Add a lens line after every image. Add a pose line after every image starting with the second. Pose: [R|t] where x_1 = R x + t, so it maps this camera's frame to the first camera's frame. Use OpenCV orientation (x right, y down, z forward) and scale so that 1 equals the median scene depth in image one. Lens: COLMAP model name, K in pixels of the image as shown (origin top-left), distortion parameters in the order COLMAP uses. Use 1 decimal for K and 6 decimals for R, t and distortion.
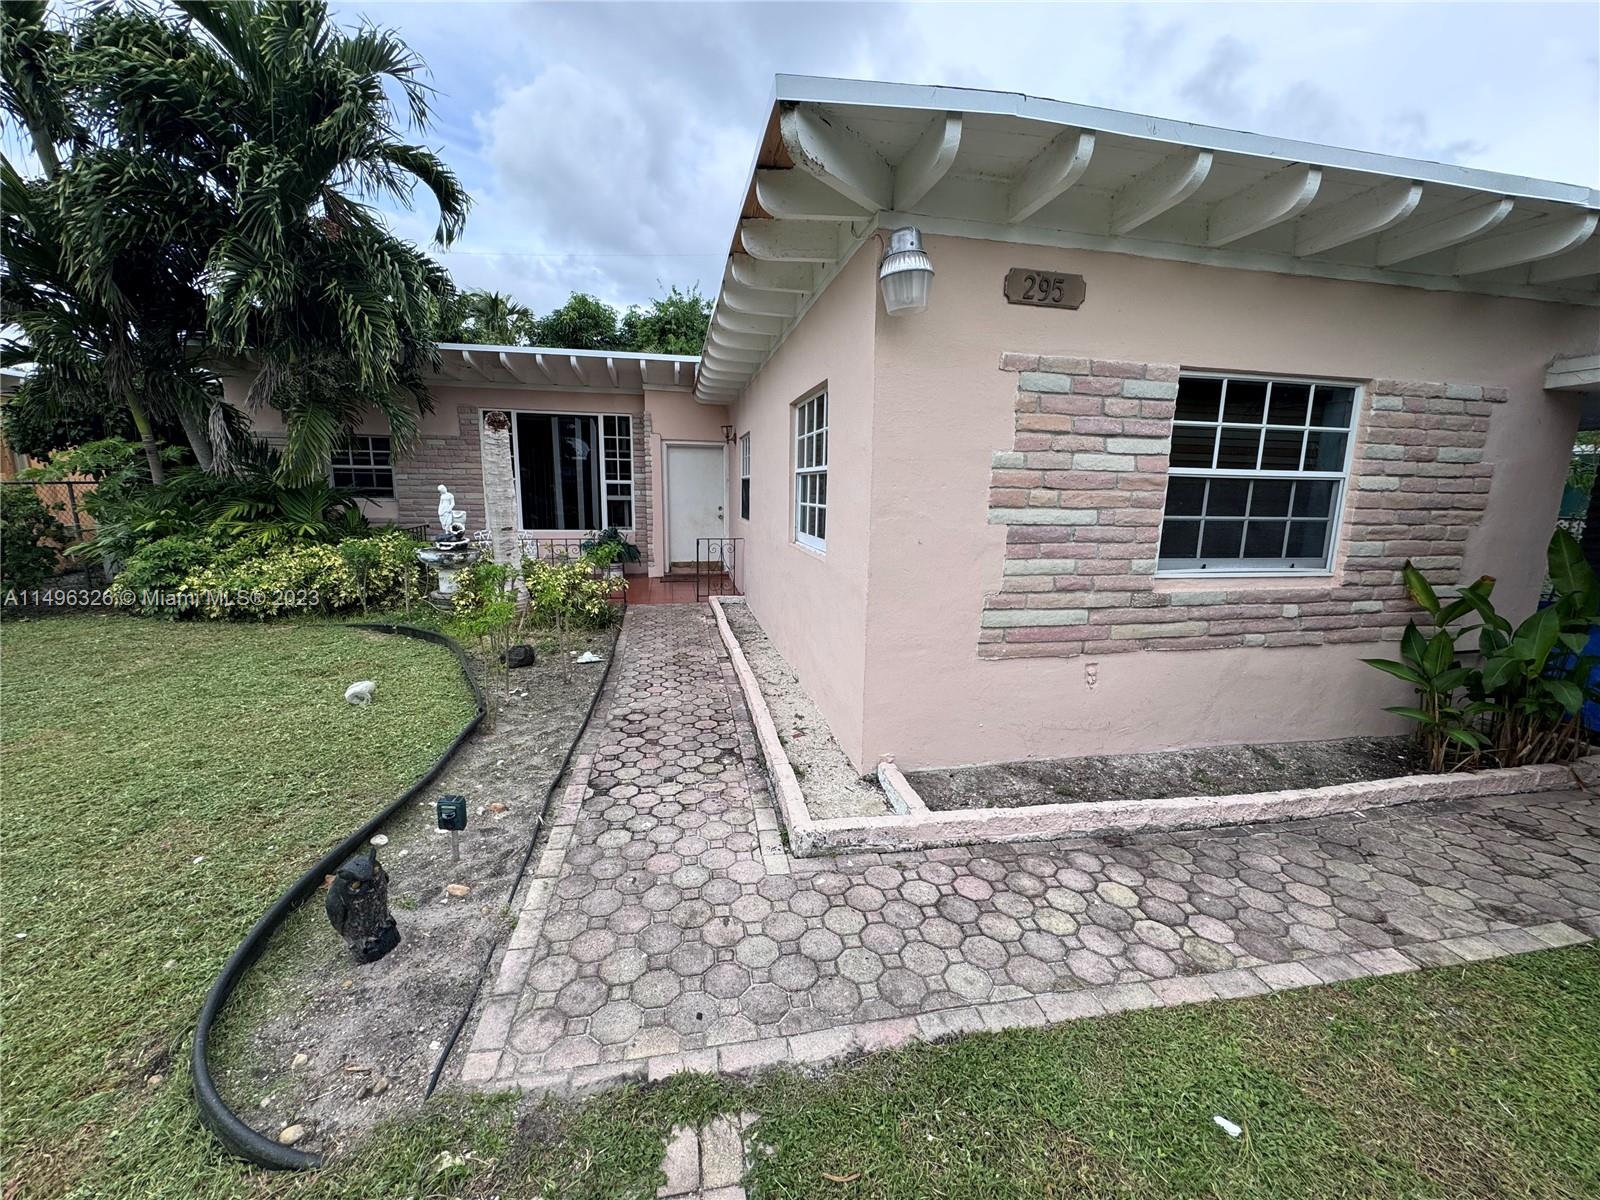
lens RADIAL K [[636.5, 0, 802.4], [0, 636.5, 600.5], [0, 0, 1]] dist [-0.001610, 0.000641]
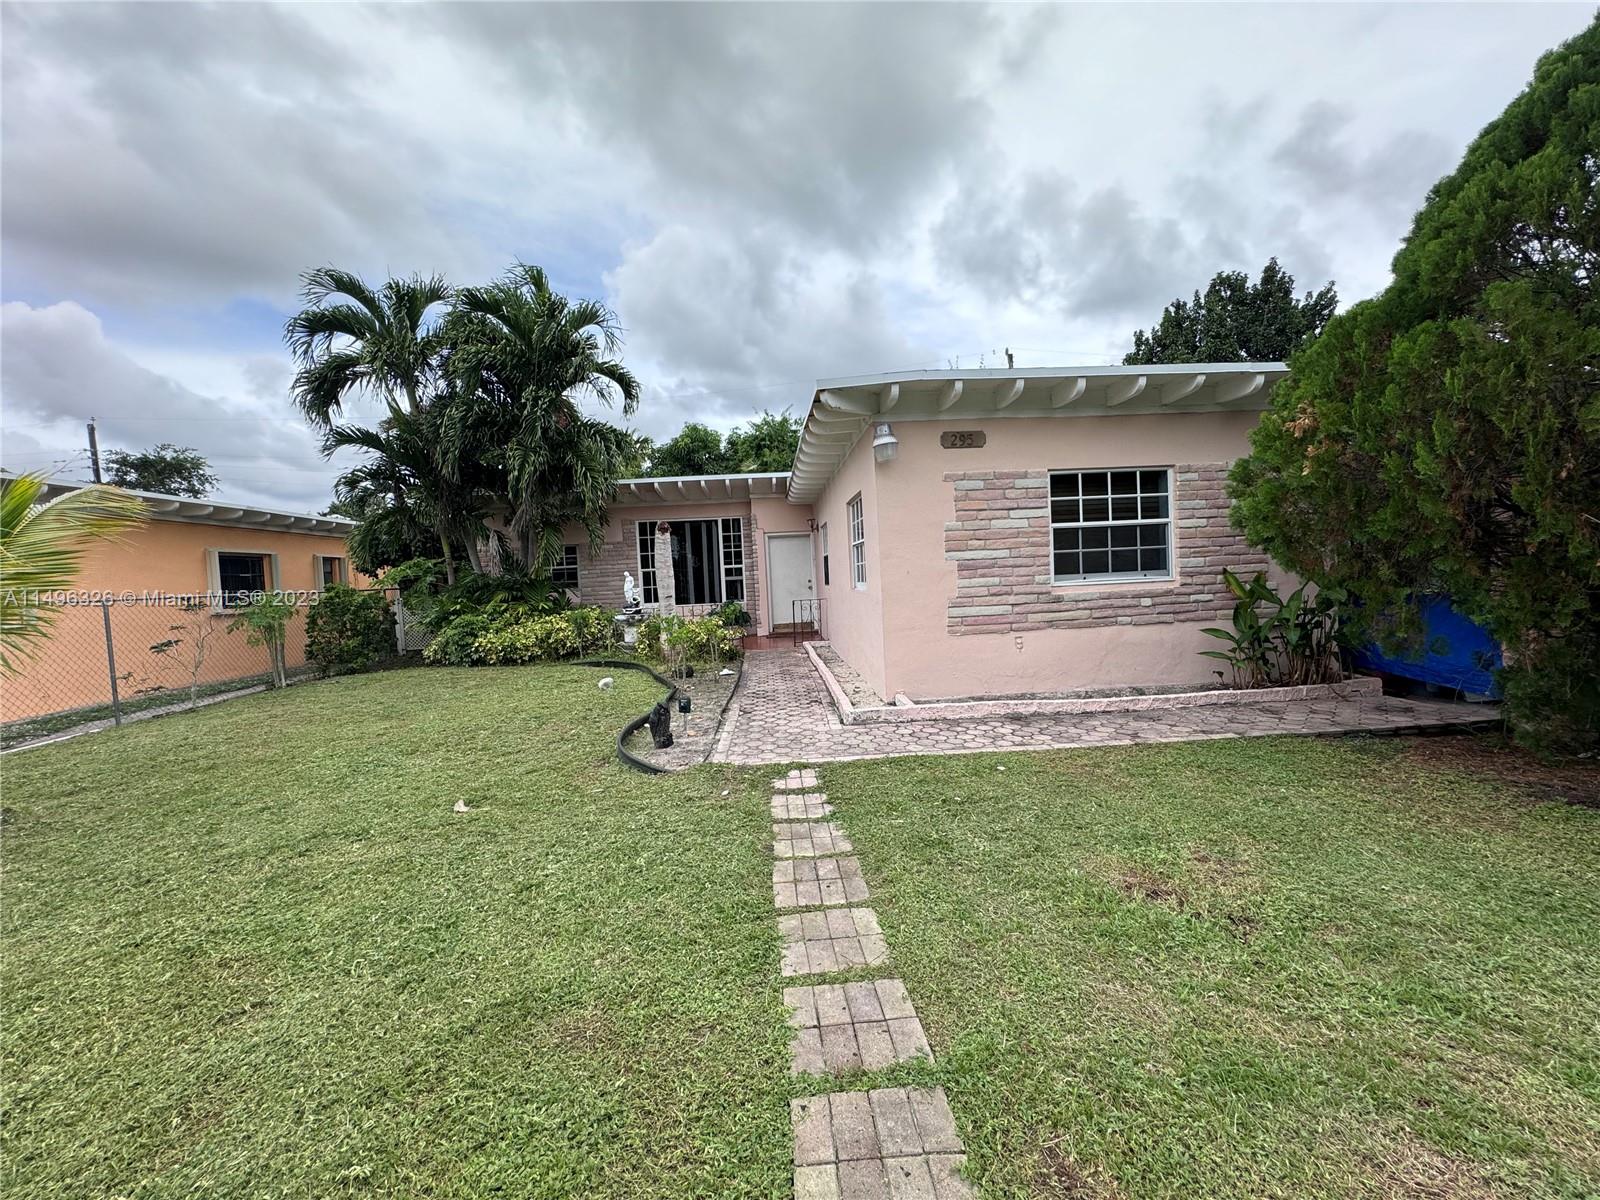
lens RADIAL K [[636.5, 0, 800.9], [0, 636.5, 598.2], [0, 0, 1]] dist [-0.001610, 0.000641]
pose [[0.987166, -0.059184, -0.148324, 0.132116], [0.037921, 0.989098, -0.142291, 0.219605], [0.155128, 0.134840, 0.978649, -0.807495]]
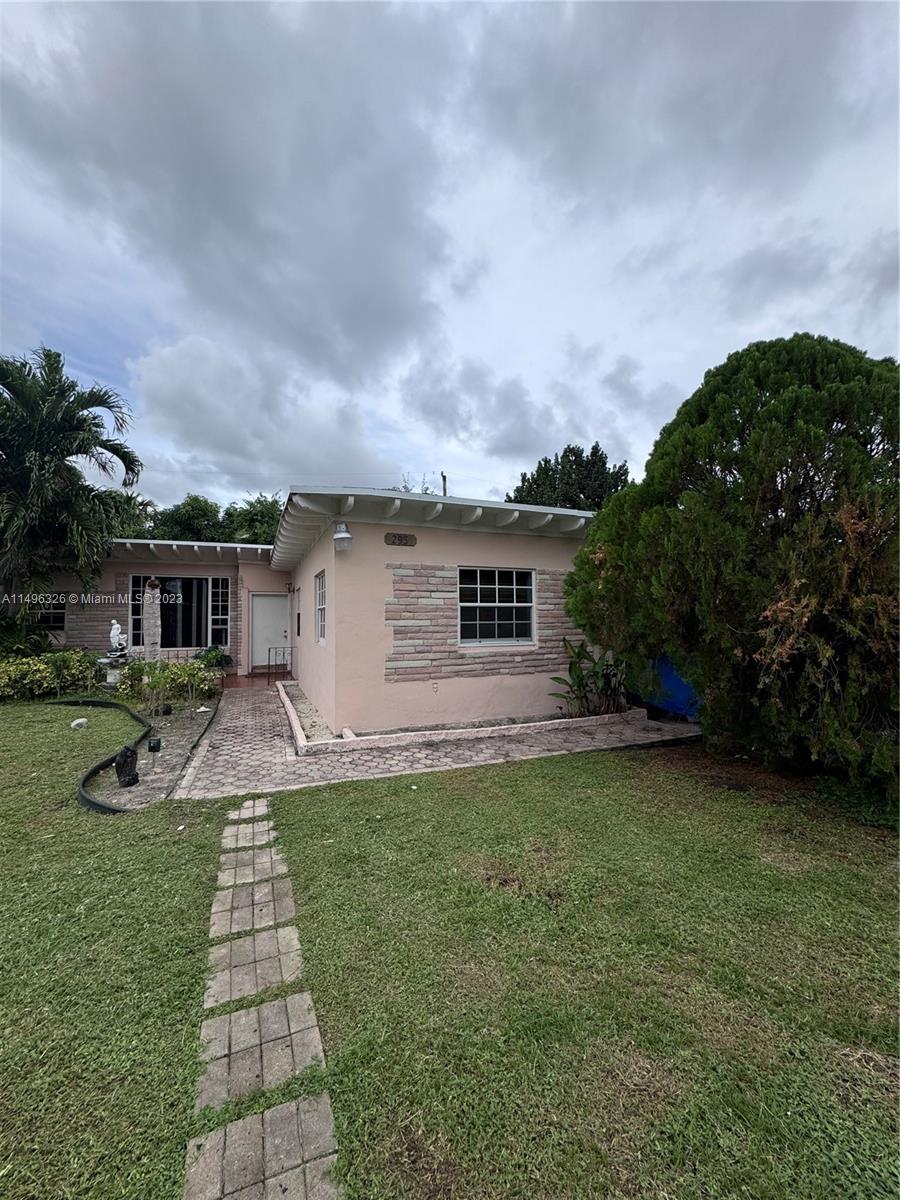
lens RADIAL K [[477.4, 0, 448.9], [0, 477.4, 597.7], [0, 0, 1]] dist [-0.001610, 0.000641]
pose [[0.982738, -0.016724, 0.184243, 0.179319], [0.057057, 0.974757, -0.215857, 0.177939], [-0.175982, 0.222643, 0.958885, -0.816473]]
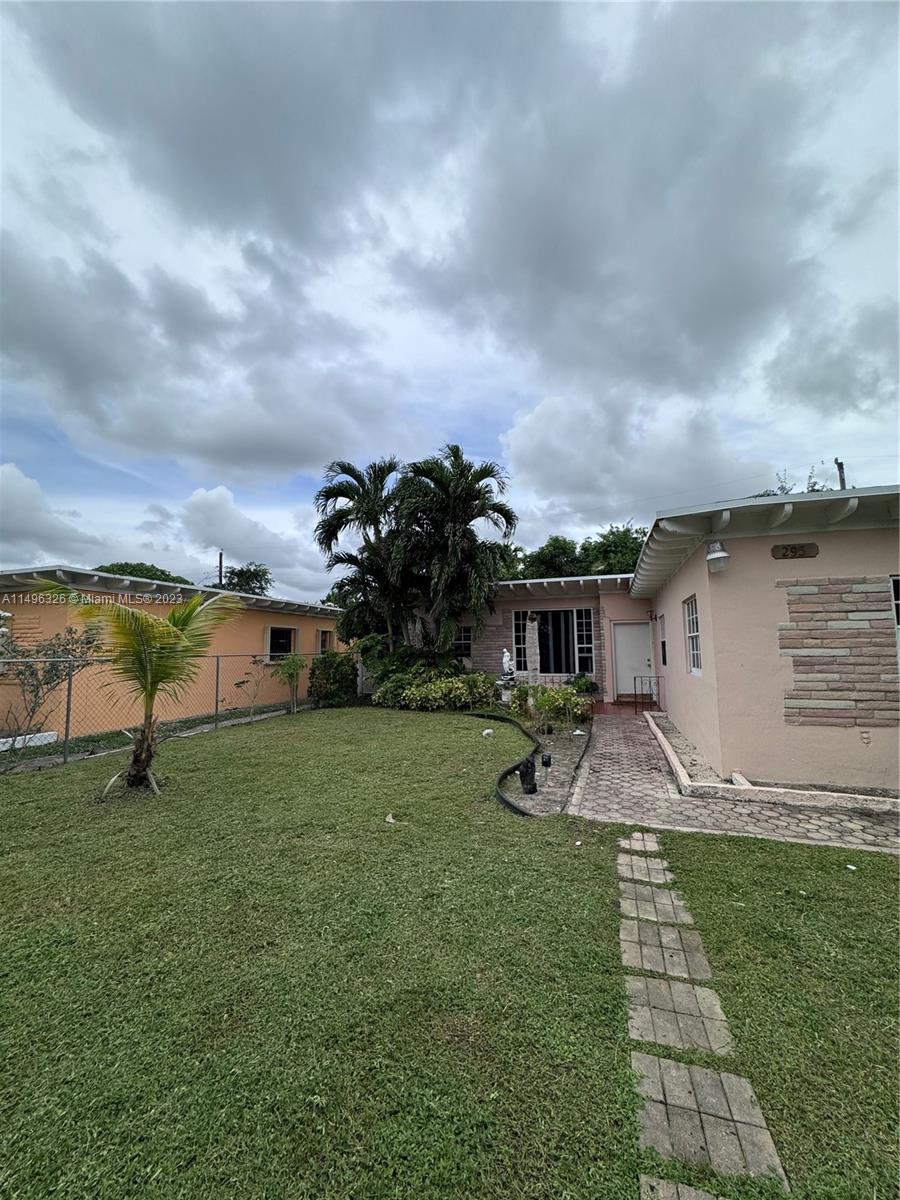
lens RADIAL K [[477.4, 0, 451.1], [0, 477.4, 599.9], [0, 0, 1]] dist [-0.001610, 0.000641]
pose [[0.866462, -0.077063, -0.493260, 0.129801], [-0.065019, 0.962182, -0.264535, 0.174846], [0.494992, 0.261280, 0.828683, -0.830782]]
